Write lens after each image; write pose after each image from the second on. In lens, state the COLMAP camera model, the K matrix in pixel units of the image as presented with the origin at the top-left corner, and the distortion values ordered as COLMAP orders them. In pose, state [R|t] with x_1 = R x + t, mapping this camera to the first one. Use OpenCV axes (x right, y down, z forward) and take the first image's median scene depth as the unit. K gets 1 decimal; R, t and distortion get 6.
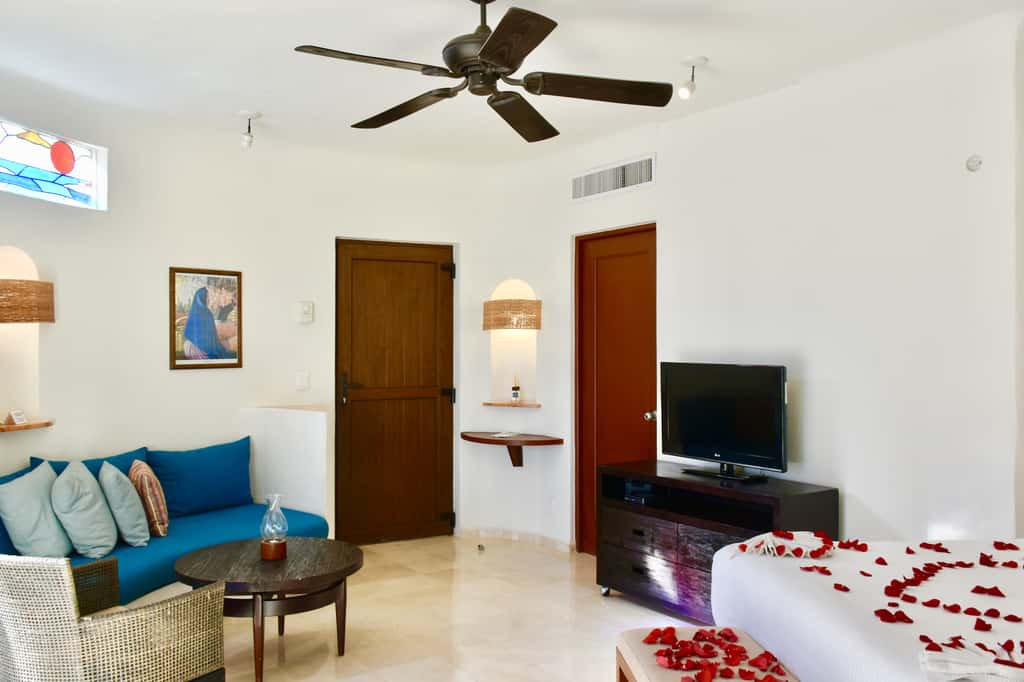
lens RADIAL K [[826.4, 0, 512.7], [0, 826.4, 356.7], [0, 0, 1]] dist [-0.002382, -0.009985]
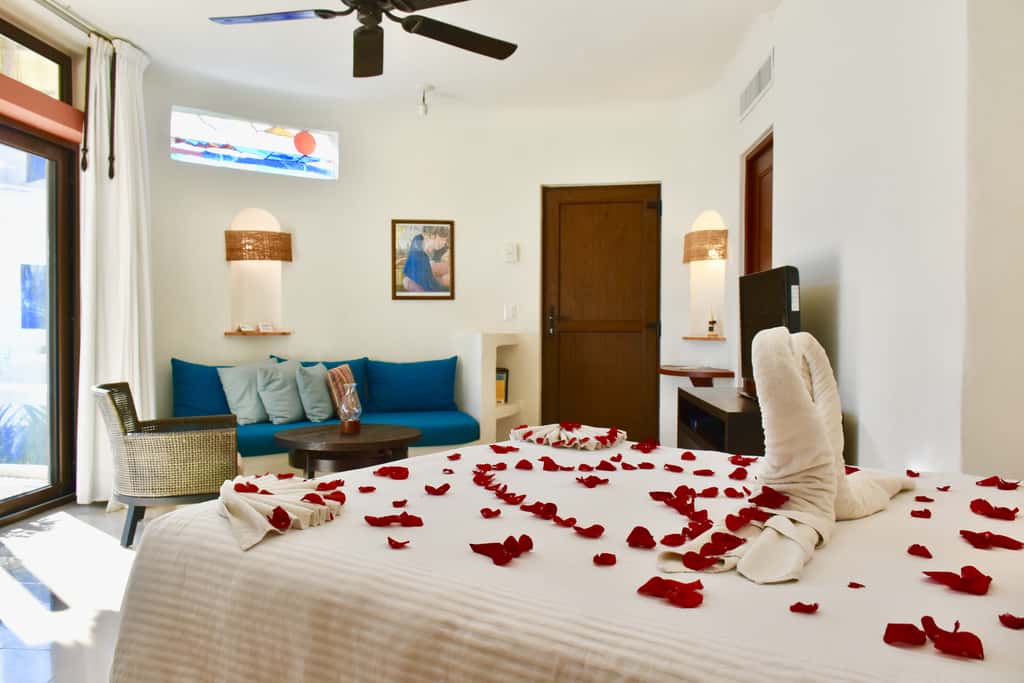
lens RADIAL K [[780.3, 0, 526.1], [0, 780.3, 340.6], [0, 0, 1]] dist [0.007265, -0.055472]
pose [[0.785186, 0.010771, -0.619167, 0.478489], [-0.009112, 0.999941, 0.005839, 0.067487], [0.619193, 0.001058, 0.785238, 0.169292]]
